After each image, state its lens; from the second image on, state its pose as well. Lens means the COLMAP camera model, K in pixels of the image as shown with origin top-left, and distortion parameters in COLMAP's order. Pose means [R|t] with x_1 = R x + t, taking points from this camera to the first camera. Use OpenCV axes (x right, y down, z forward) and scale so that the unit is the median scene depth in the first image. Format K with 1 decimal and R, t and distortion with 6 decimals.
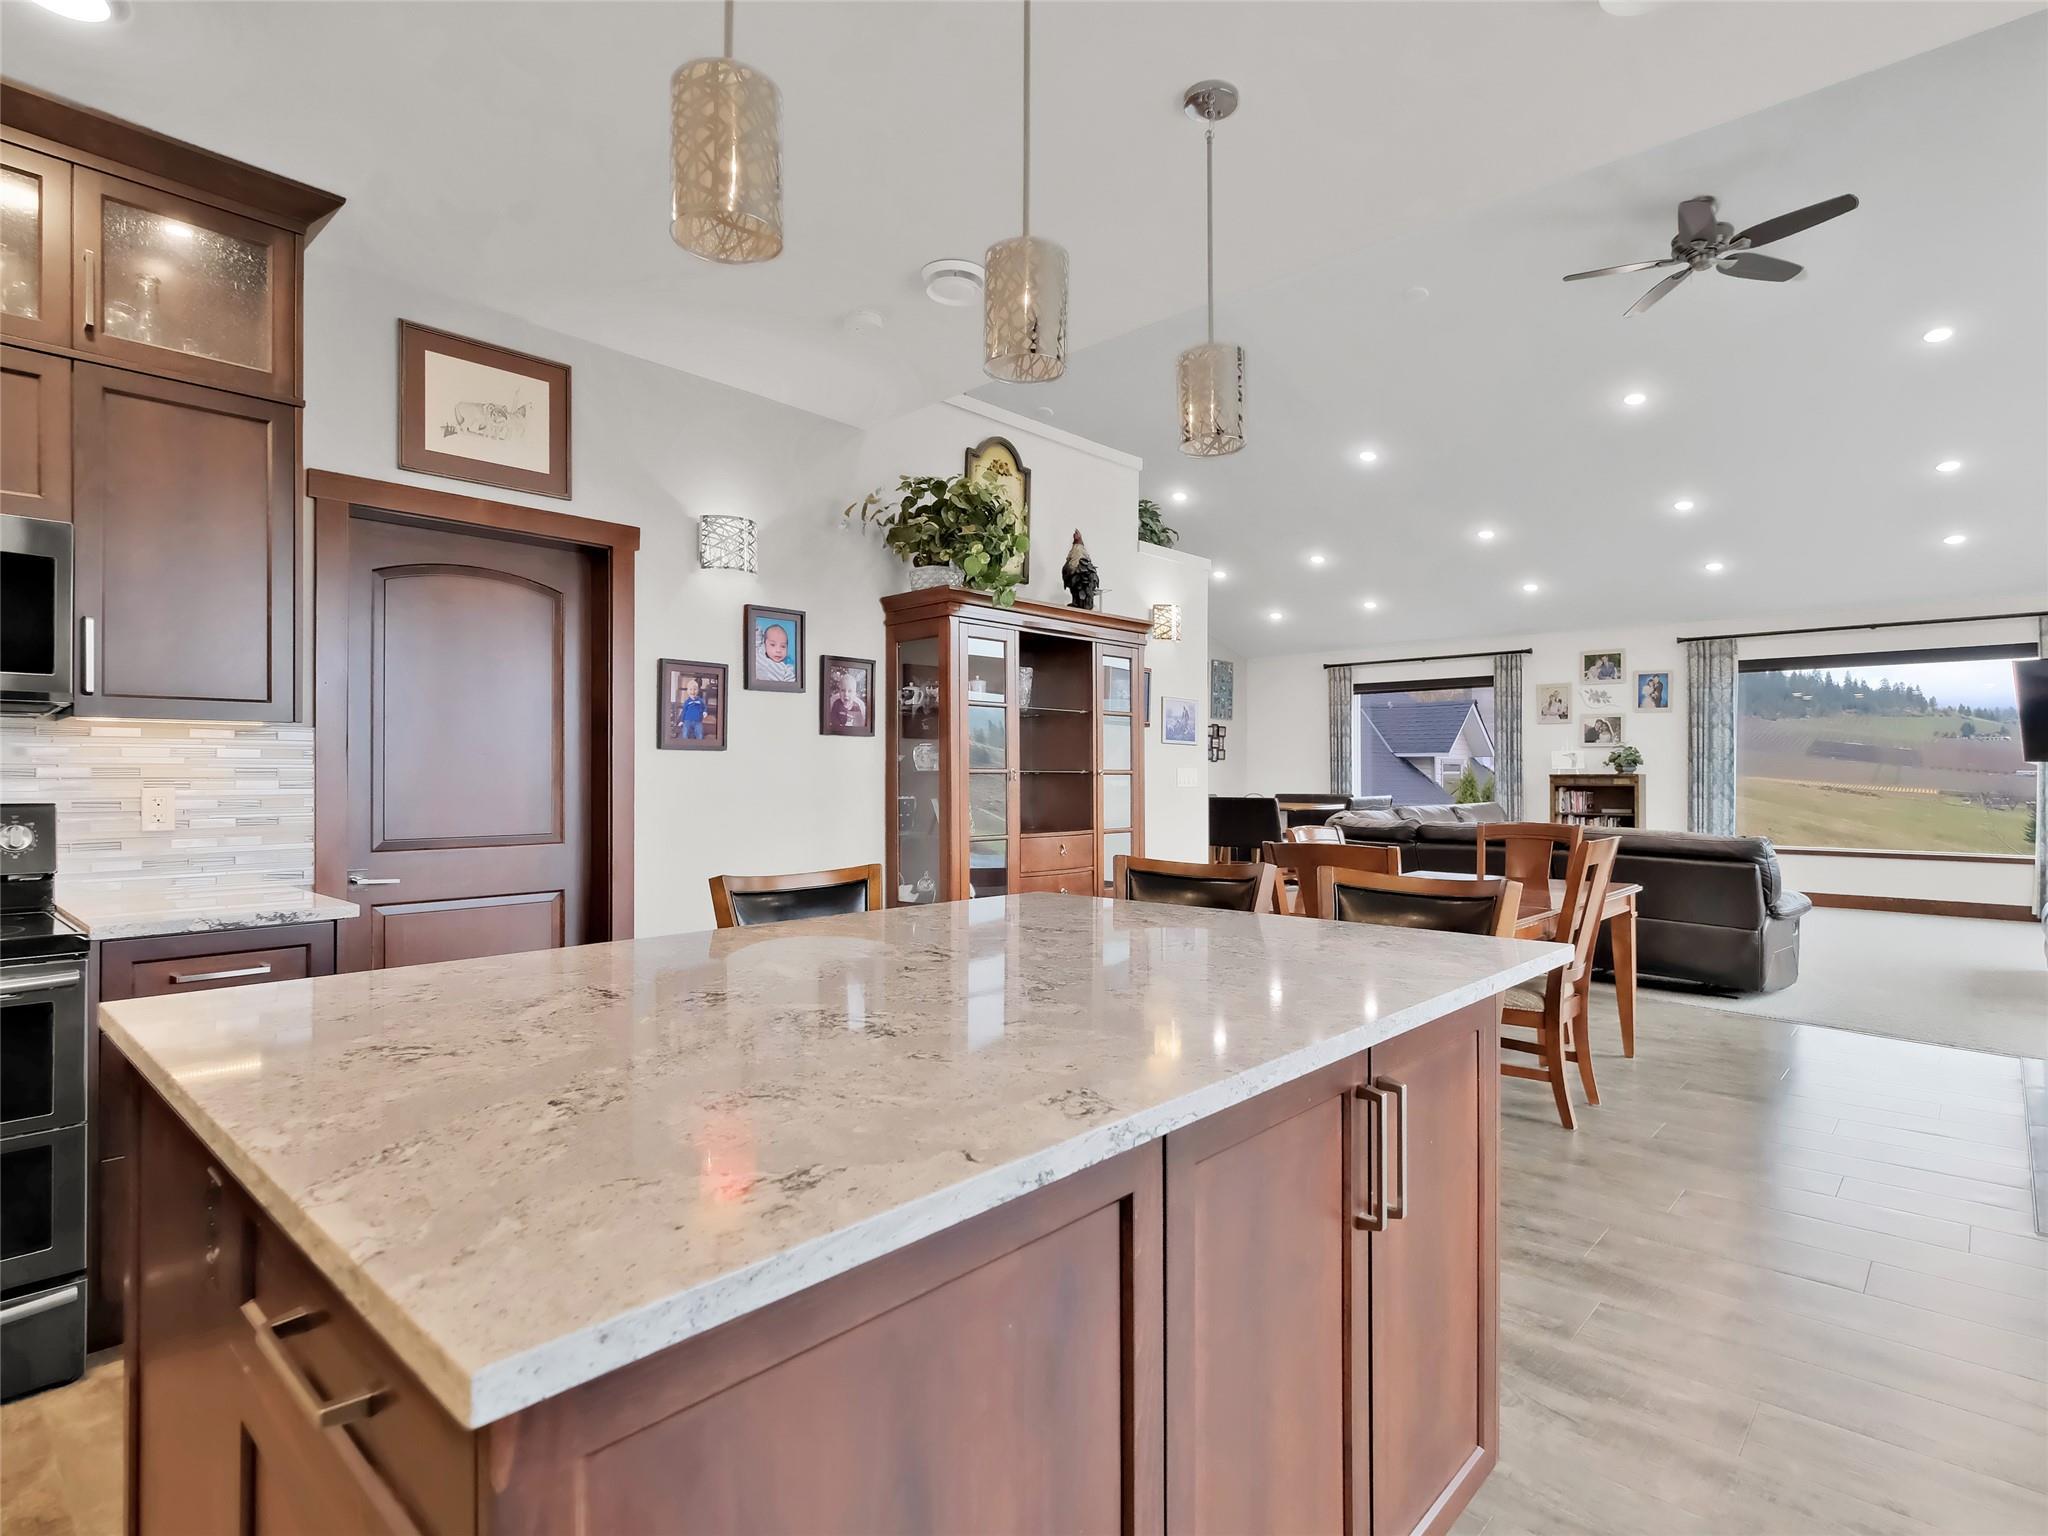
lens RADIAL K [[1058.8, 0, 1035.4], [0, 1058.8, 764.9], [0, 0, 1]] dist [0.003256, -0.003358]
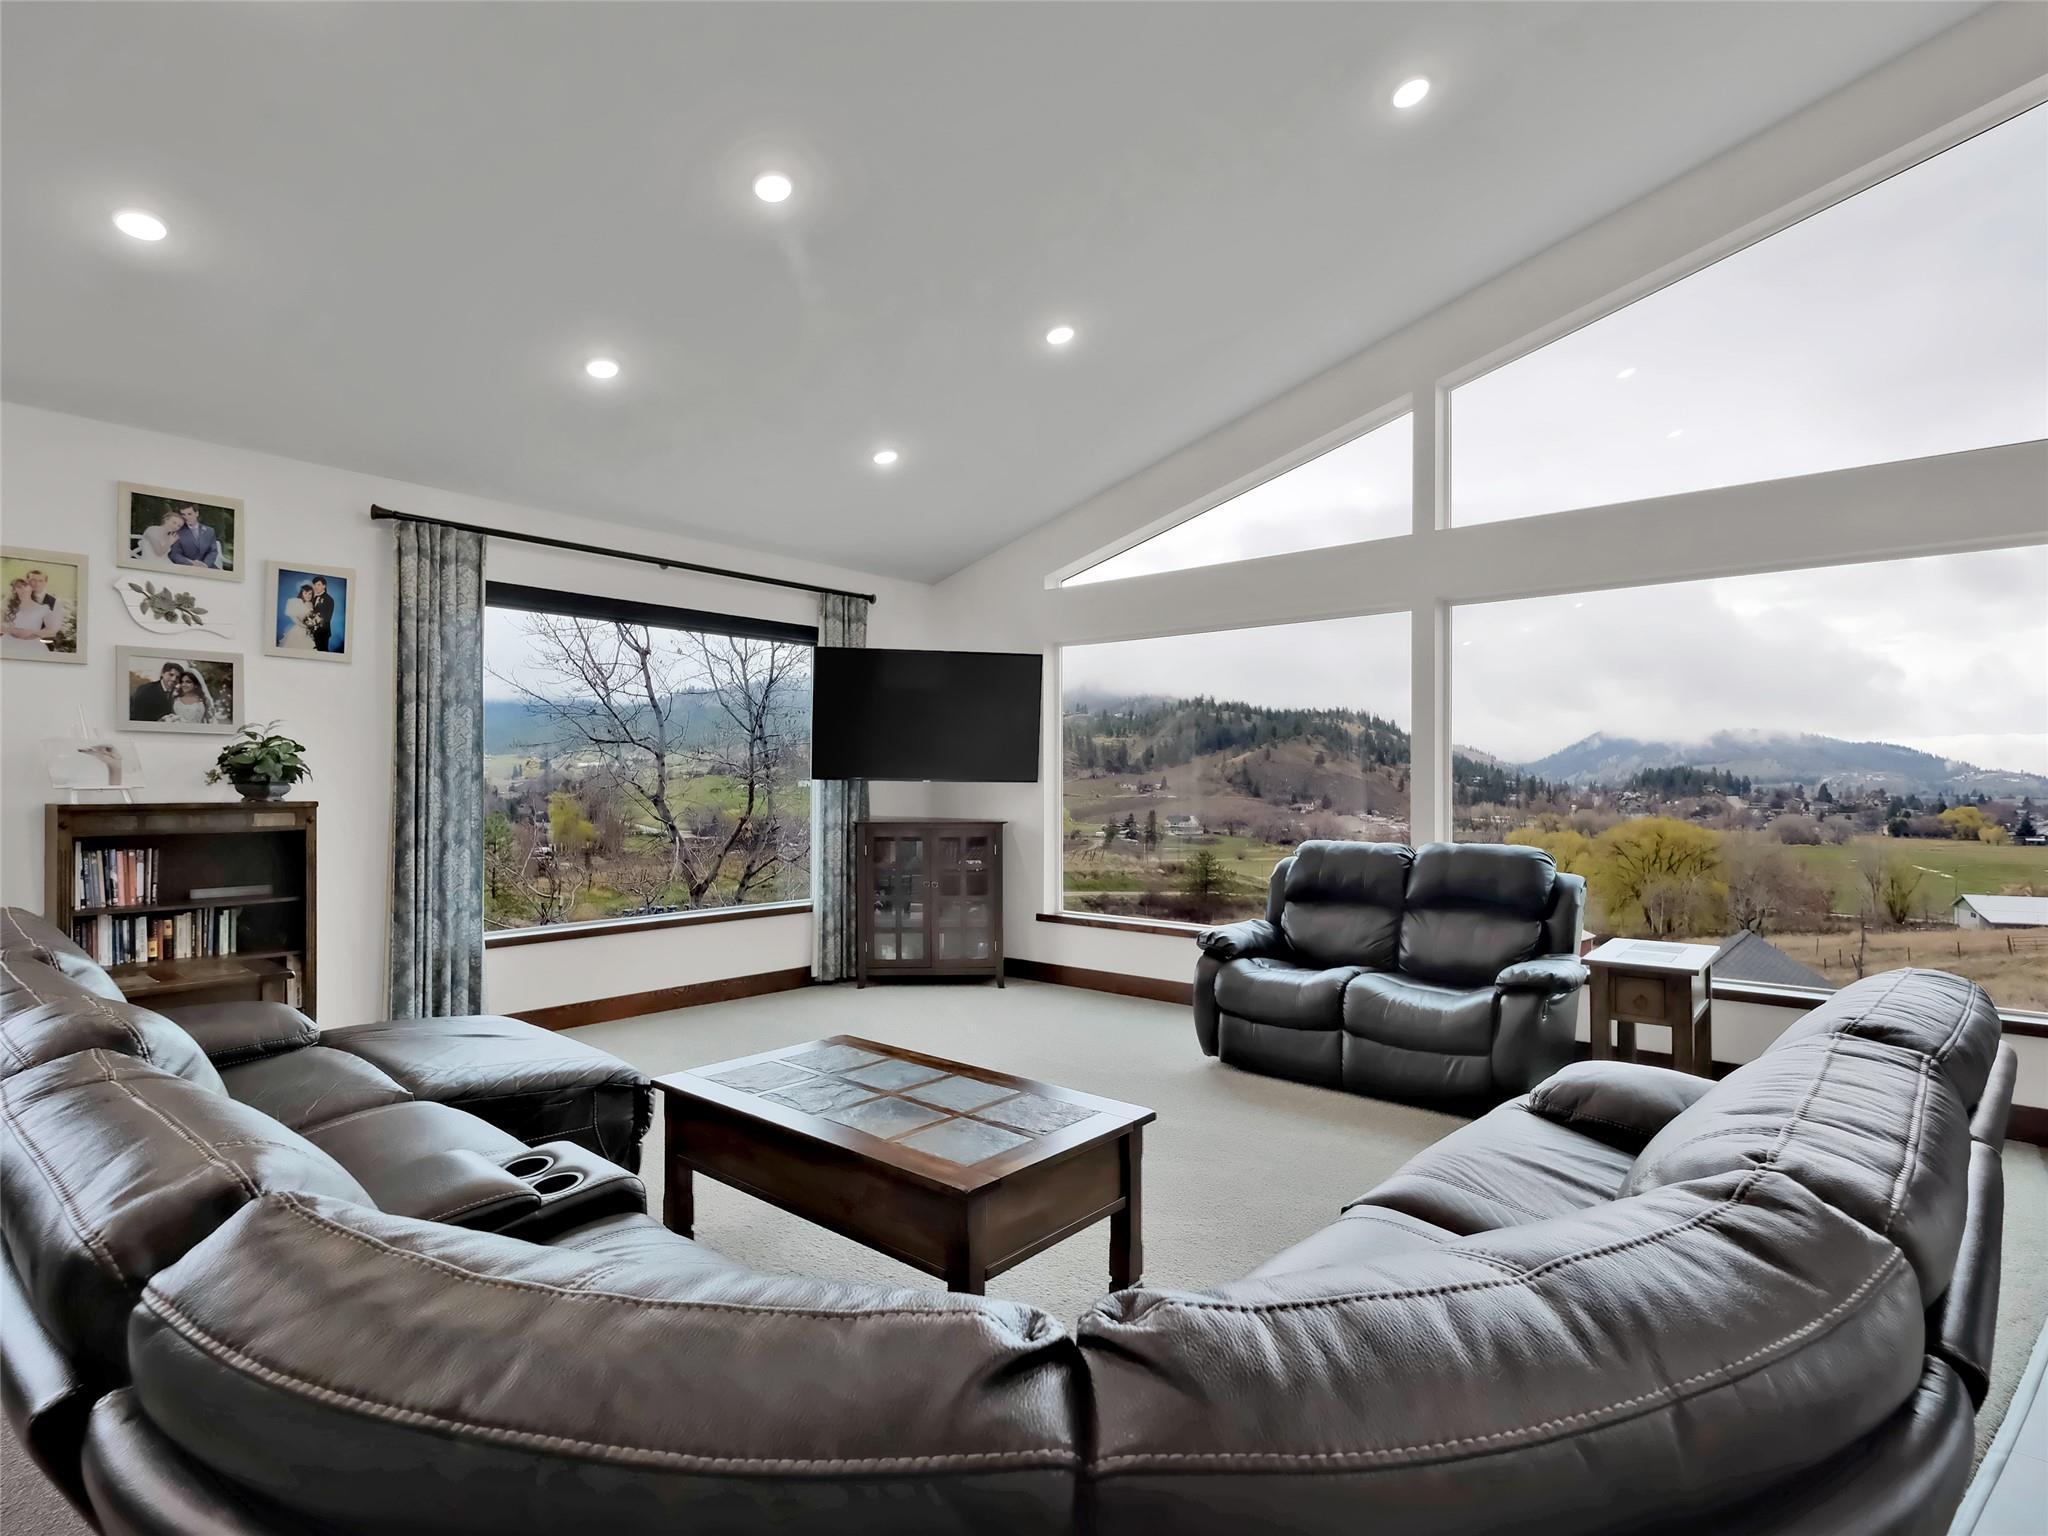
lens RADIAL K [[1058.8, 0, 1015.4], [0, 1058.8, 781.6], [0, 0, 1]] dist [0.003256, -0.003358]
pose [[-0.016342, 0.002326, 0.999864, 0.134880], [-0.007808, 0.999967, -0.002454, -0.000378], [-0.999836, -0.007847, -0.016323, 0.703937]]
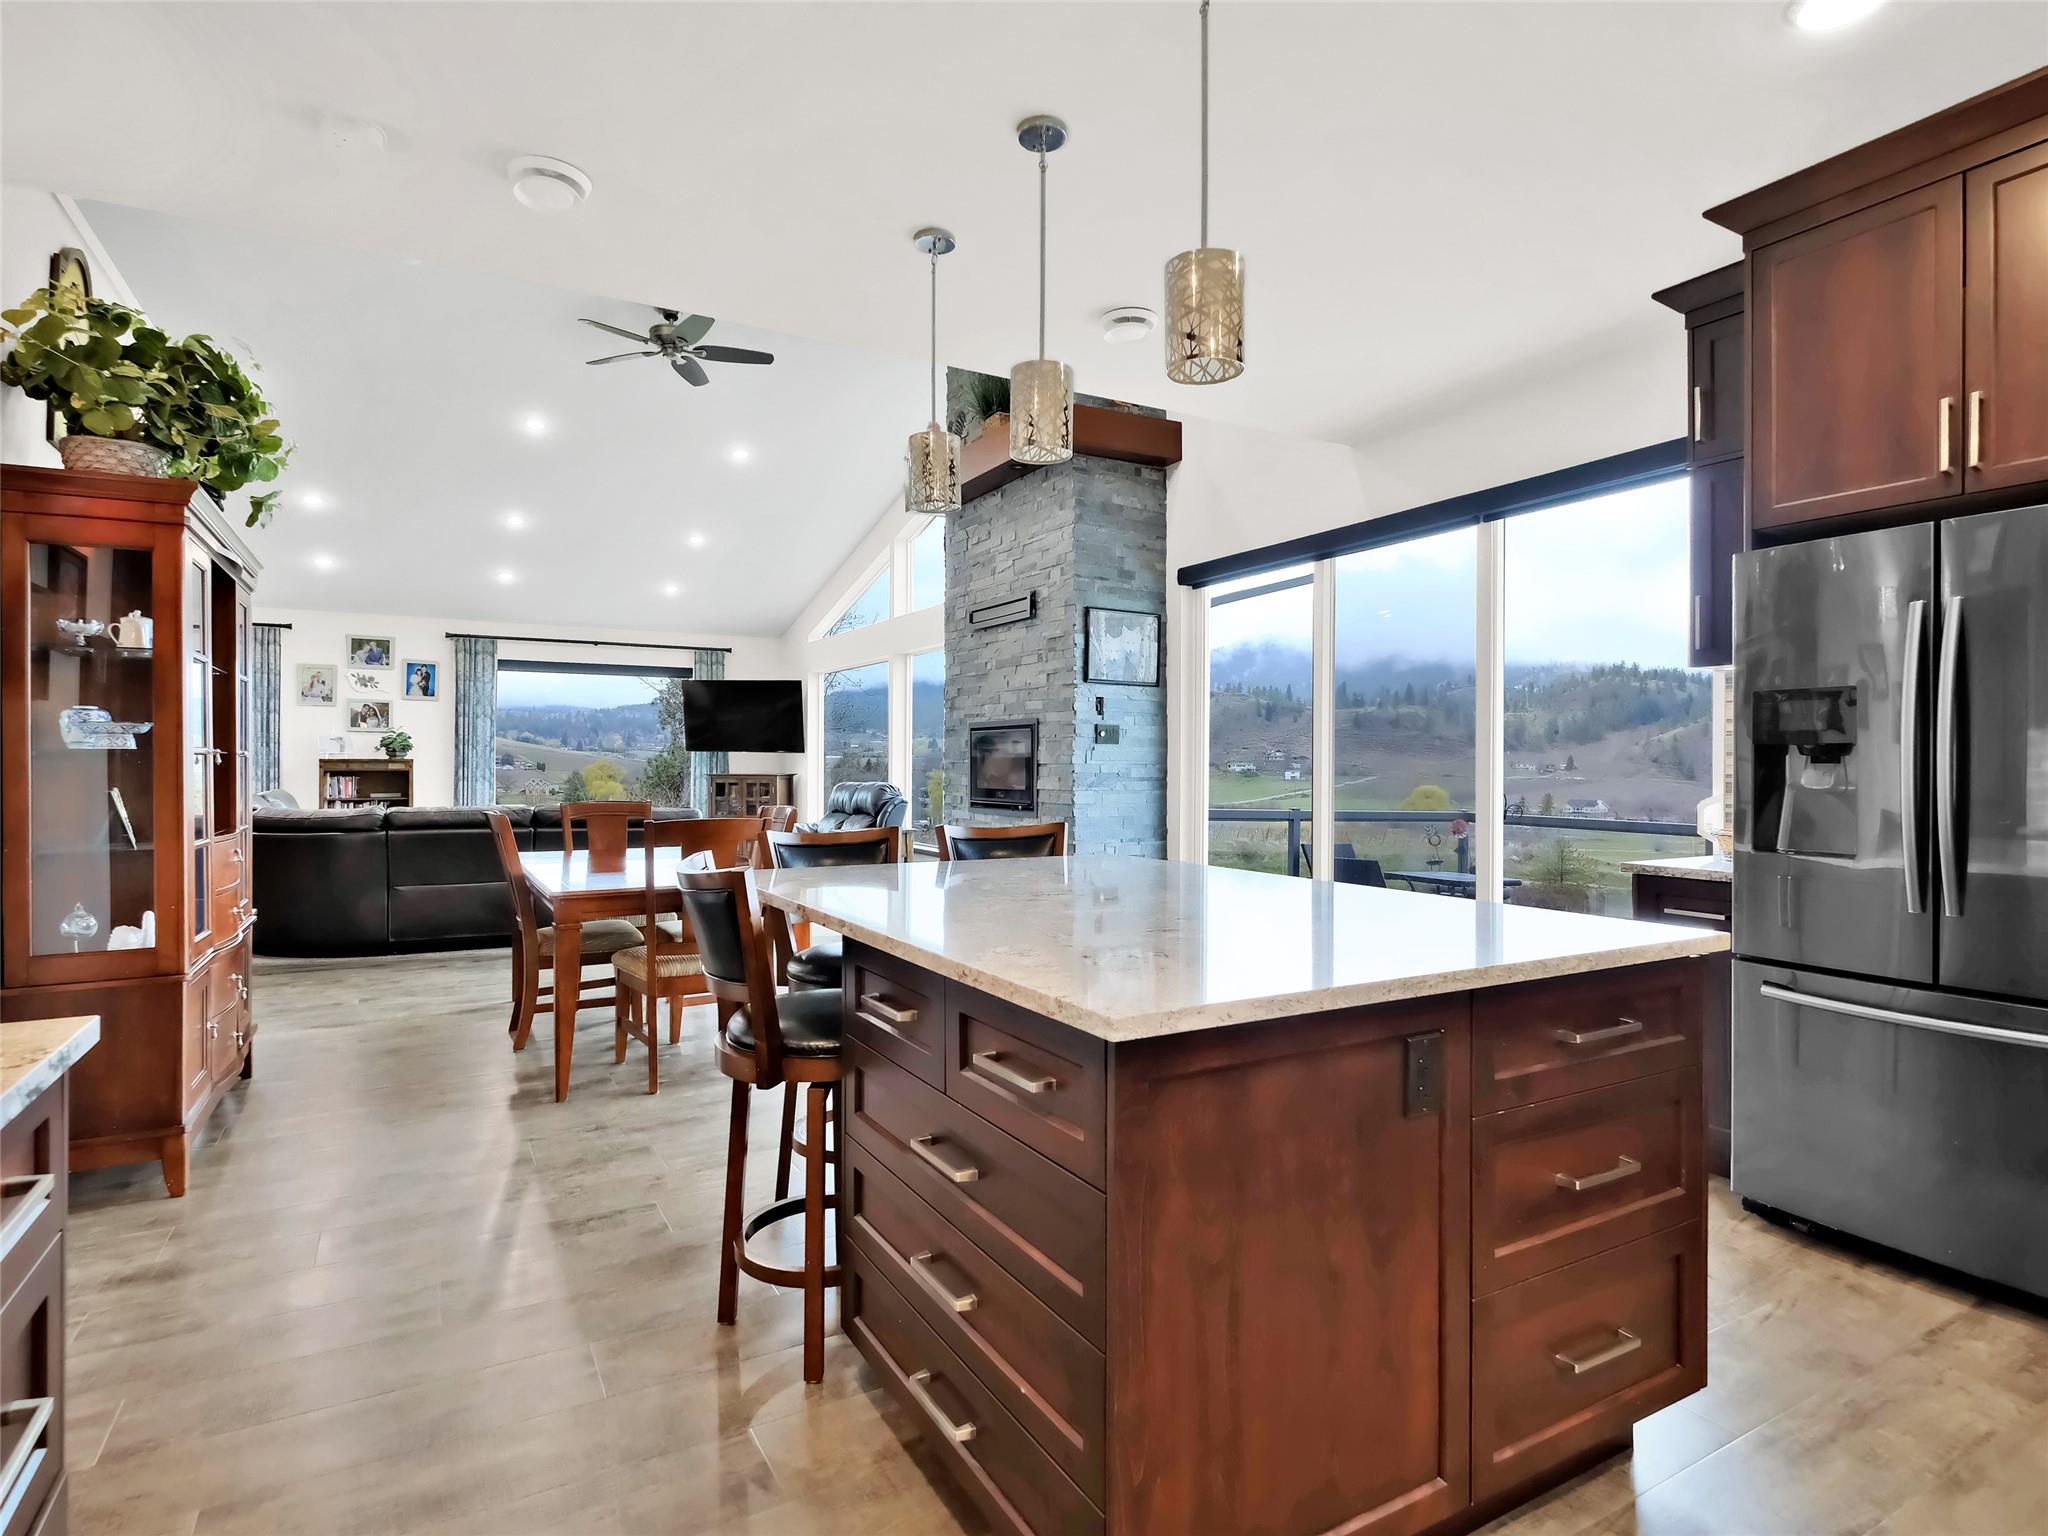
lens RADIAL K [[1058.8, 0, 1011.0], [0, 1058.8, 765.4], [0, 0, 1]] dist [0.003256, -0.003358]
pose [[0.324228, -0.002061, 0.945977, -0.219658], [-0.012194, 0.999905, 0.006358, 0.001163], [-0.945900, -0.013597, 0.324172, 0.101997]]
